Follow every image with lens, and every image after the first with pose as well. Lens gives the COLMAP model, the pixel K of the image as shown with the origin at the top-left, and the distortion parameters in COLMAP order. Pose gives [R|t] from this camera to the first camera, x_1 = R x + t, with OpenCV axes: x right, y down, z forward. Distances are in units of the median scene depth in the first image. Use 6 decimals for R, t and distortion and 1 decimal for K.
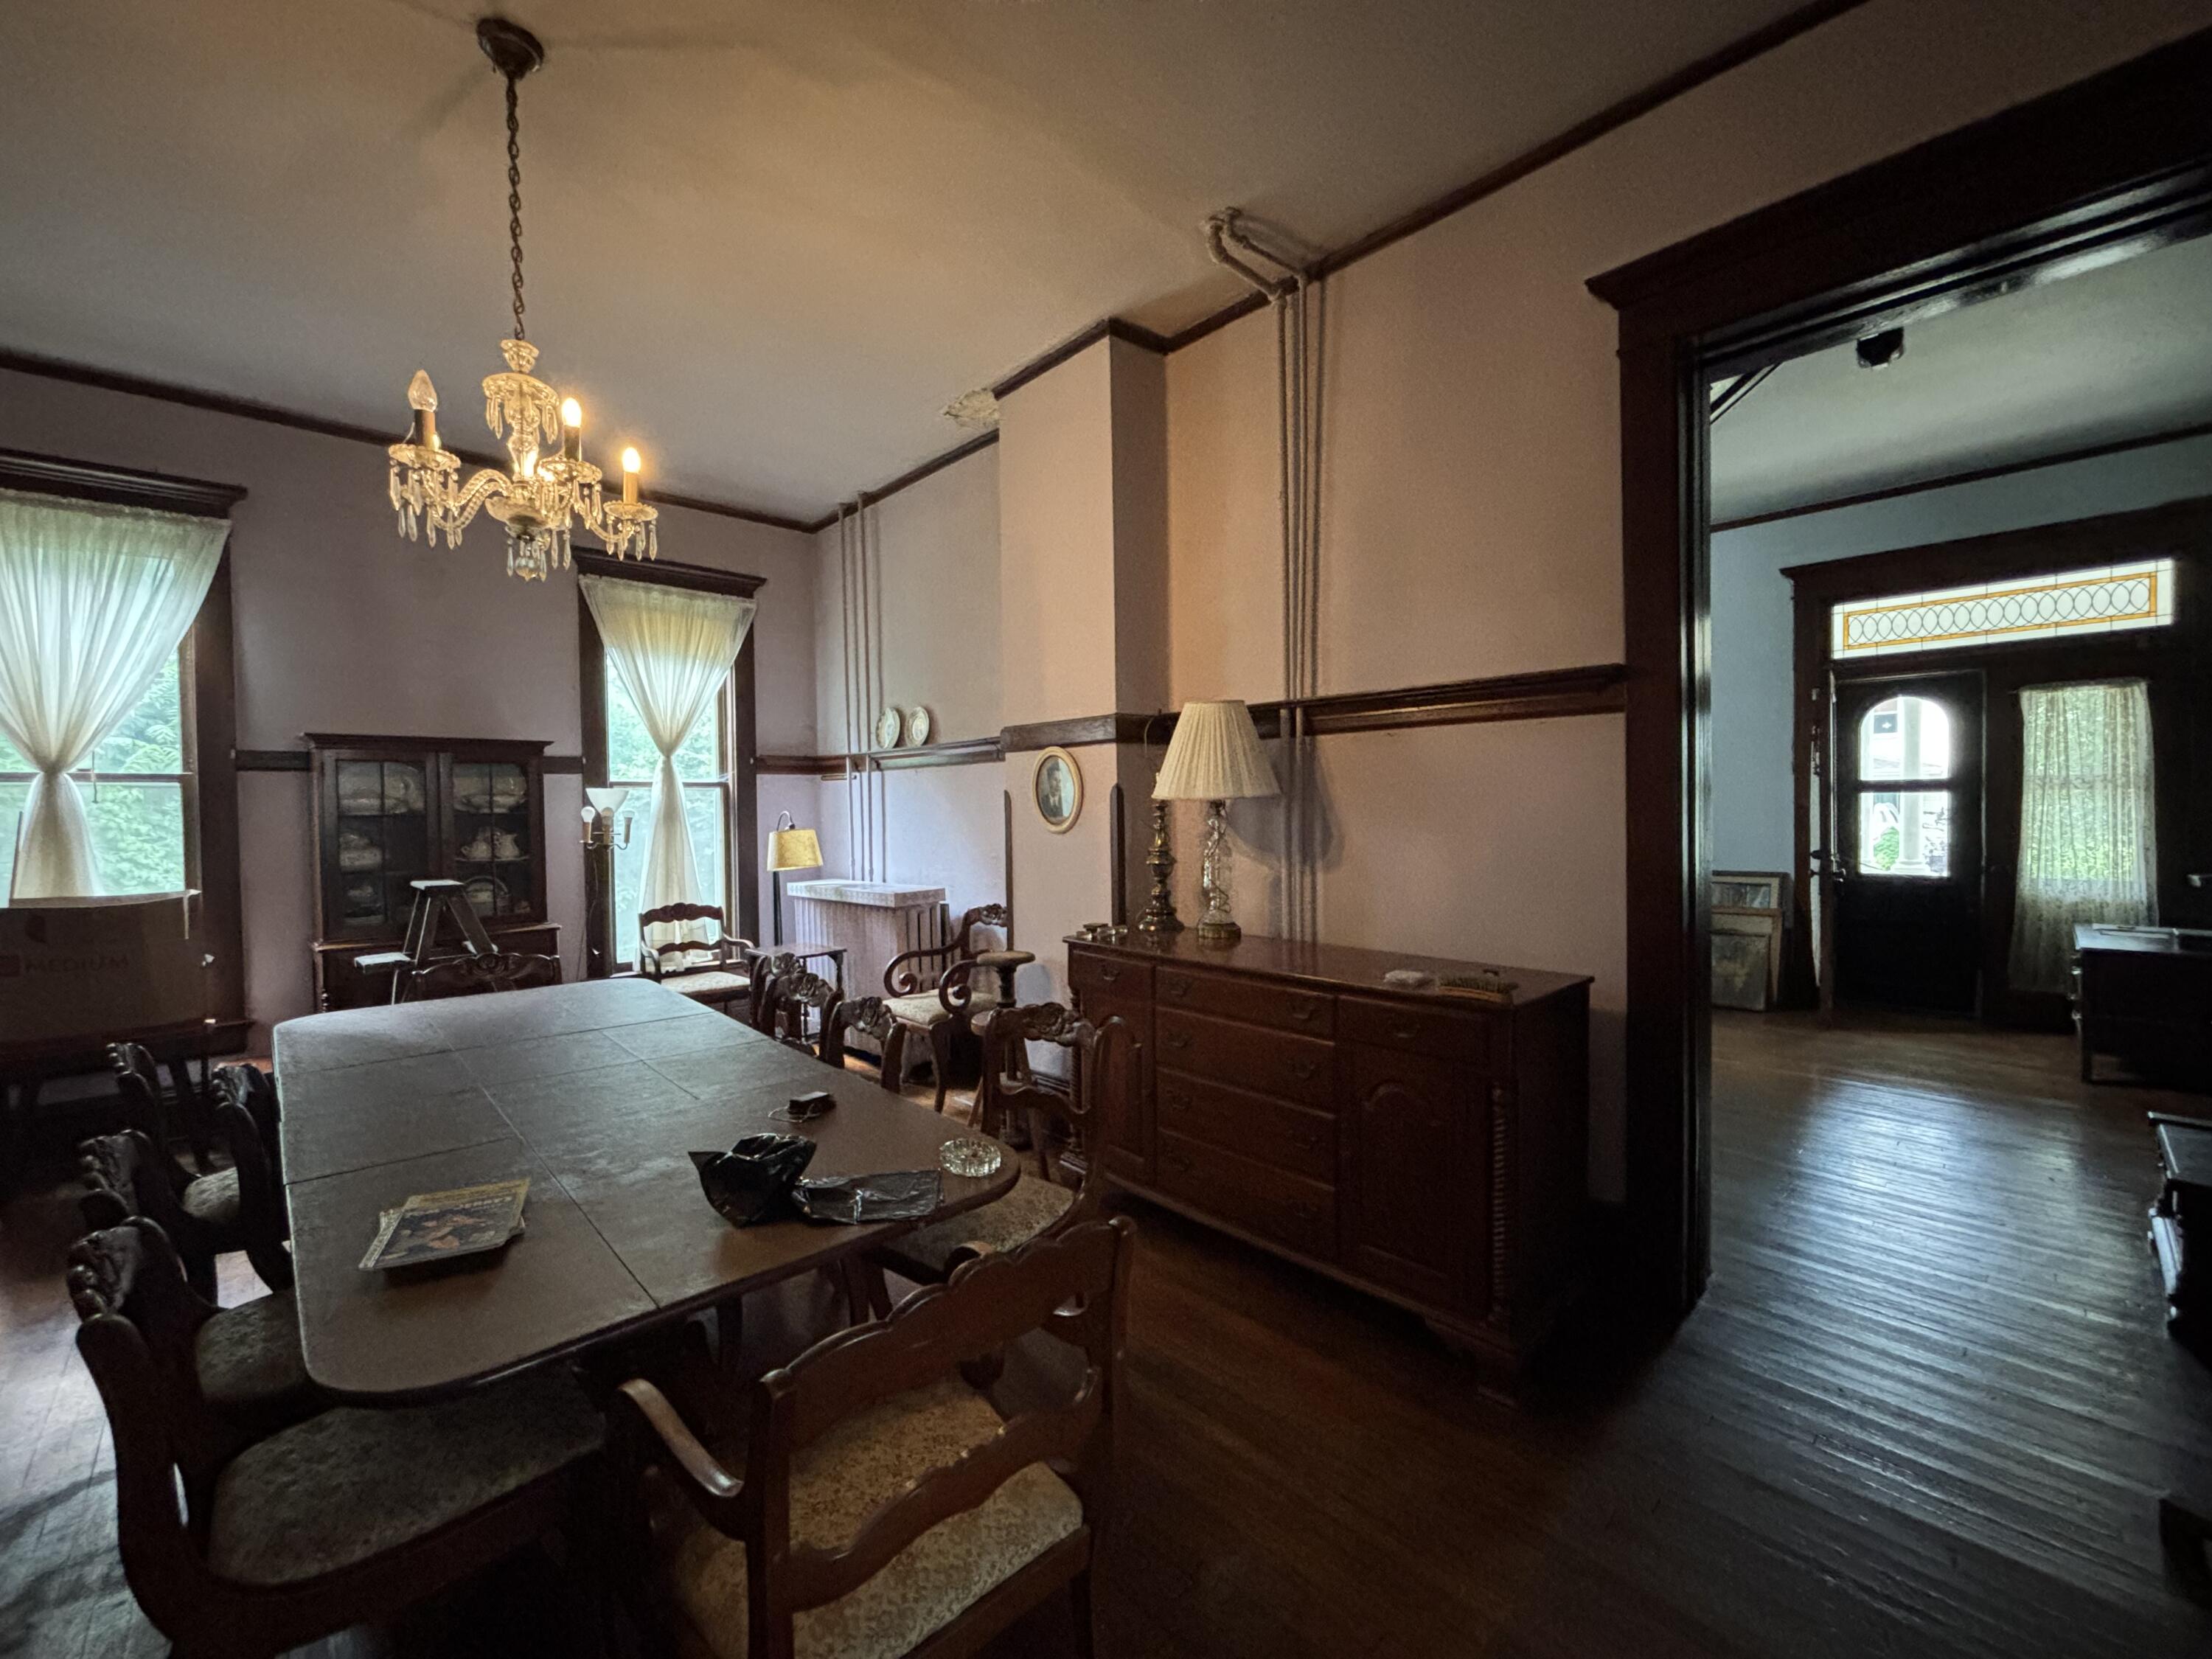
lens RADIAL K [[894.6, 0, 1110.0], [0, 894.6, 824.8], [0, 0, 1]] dist [-0.000214, -0.003774]
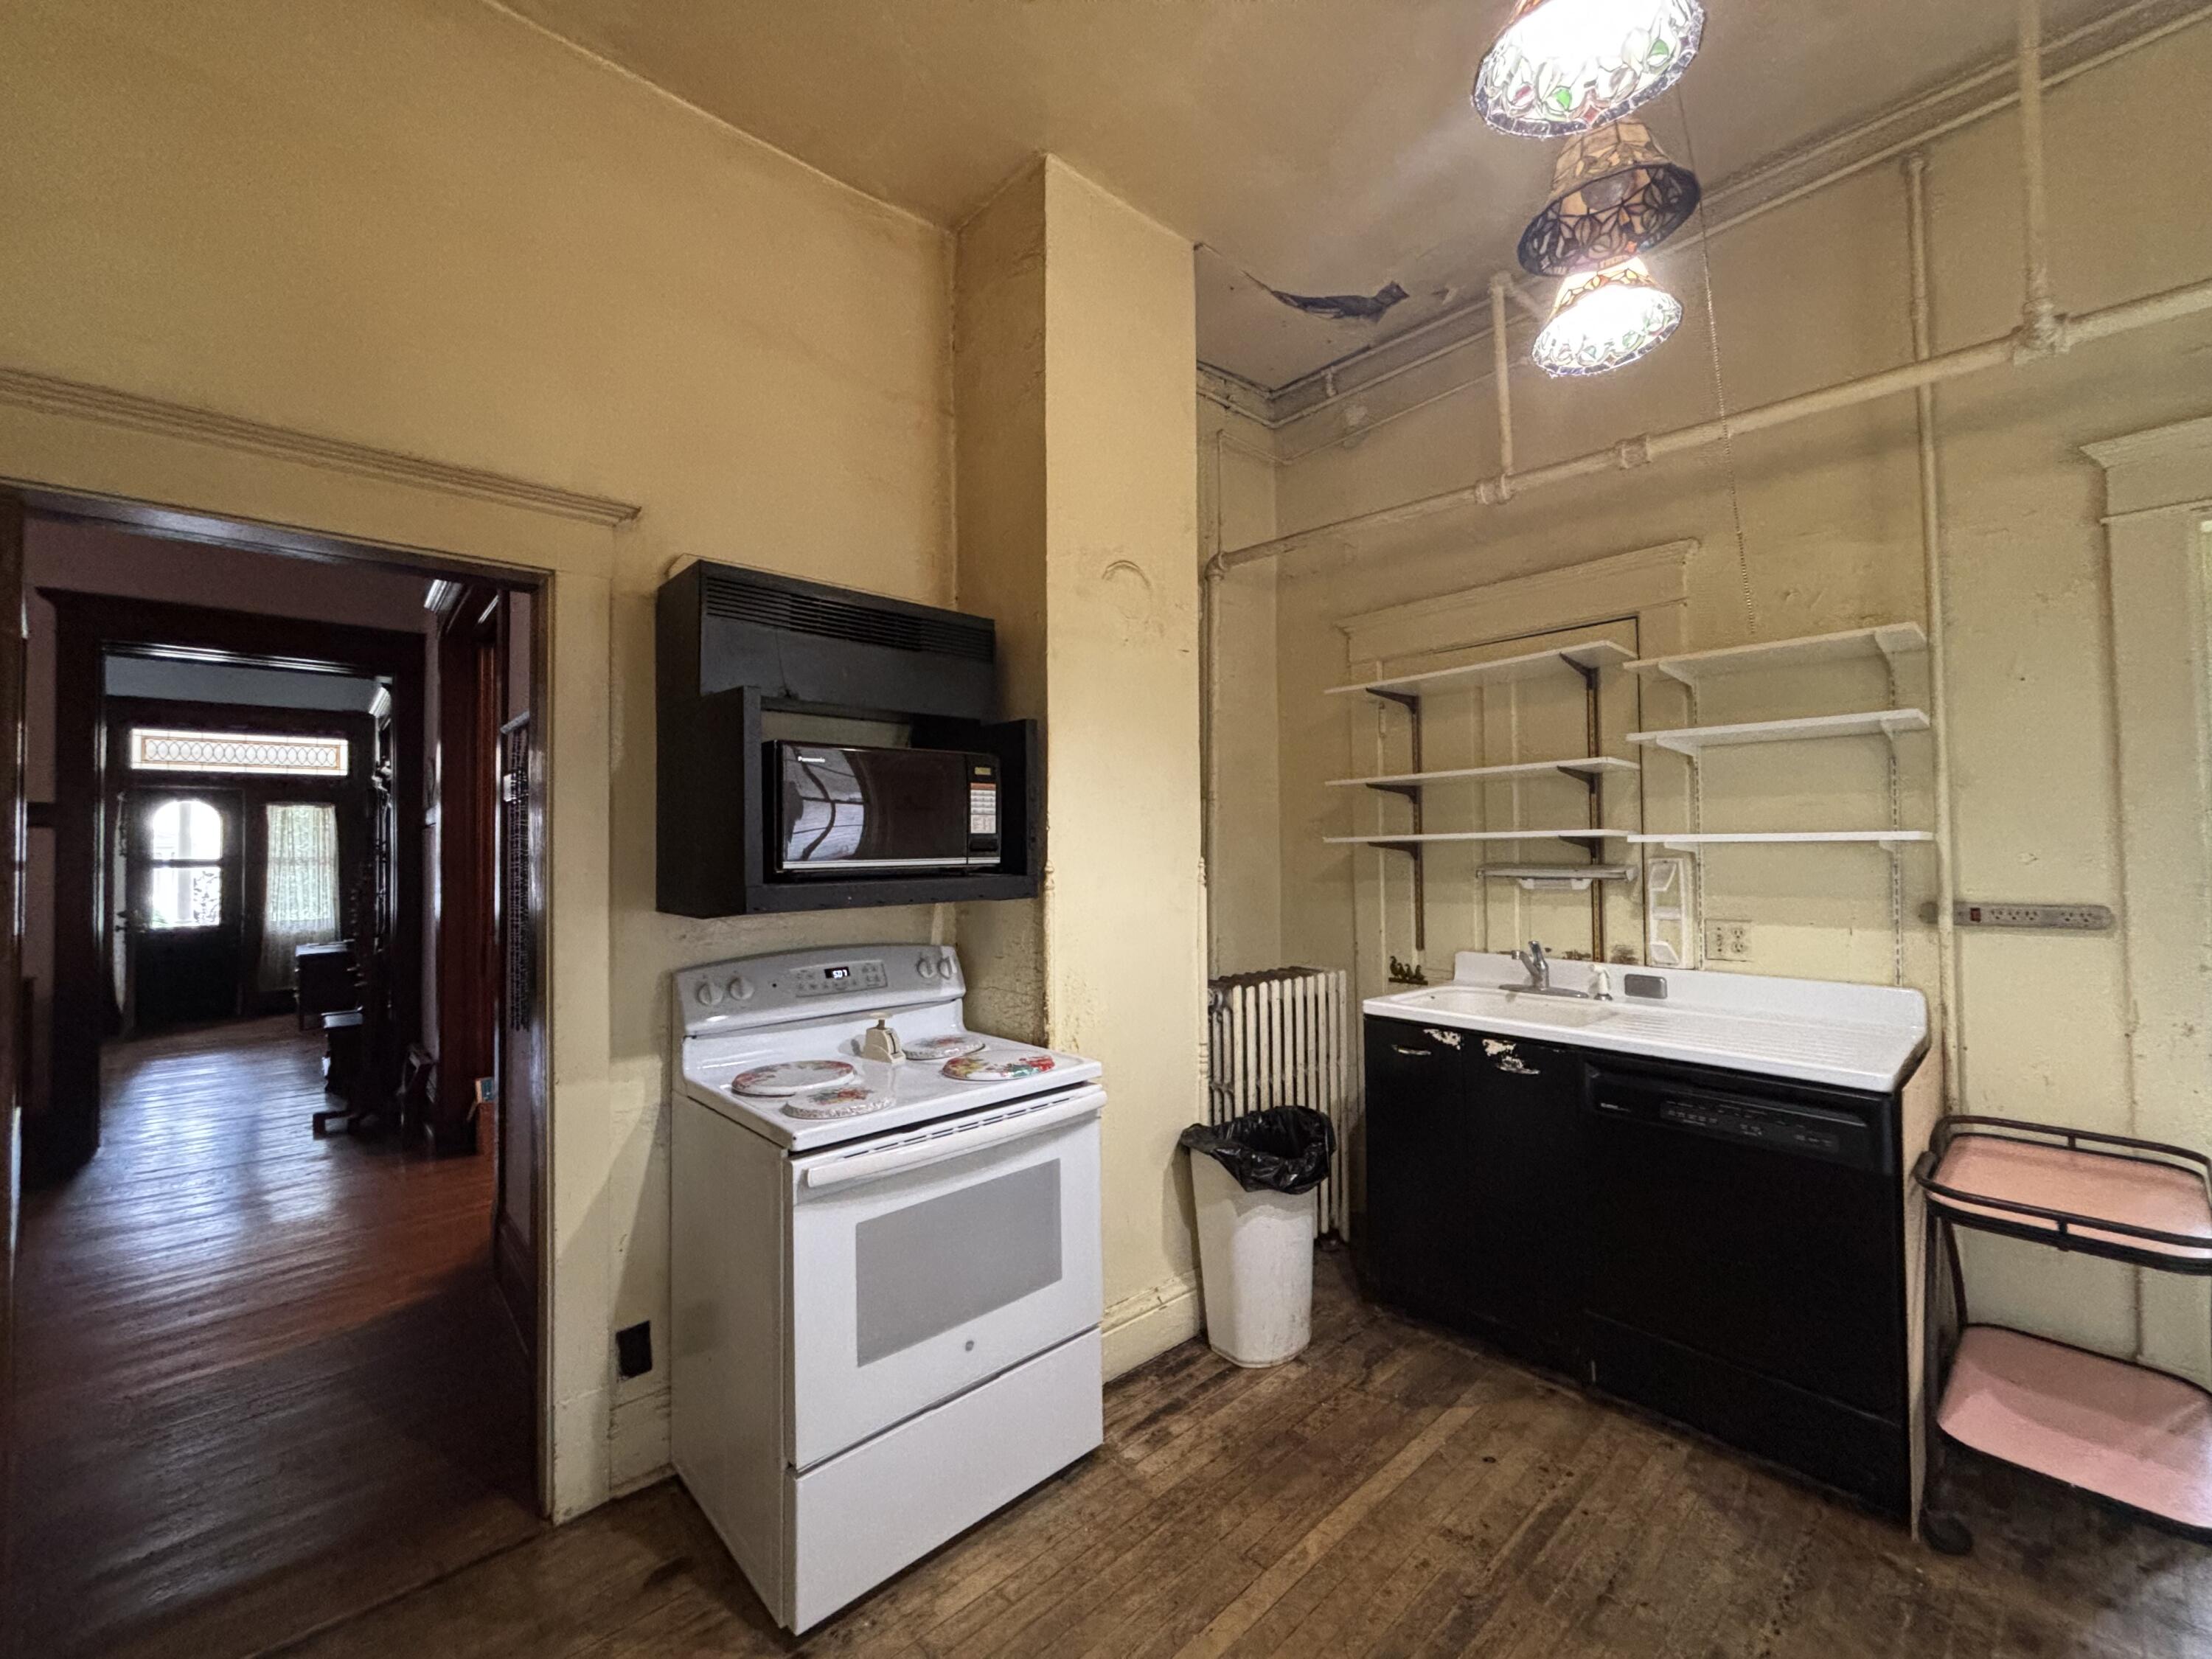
lens RADIAL K [[894.6, 0, 1110.0], [0, 894.6, 824.8], [0, 0, 1]] dist [-0.000214, -0.003774]
pose [[0.013972, 0.045286, 0.998876, -0.558364], [0.038871, 0.998194, -0.045799, 0.019389], [-0.999147, 0.039467, 0.012187, -0.536430]]
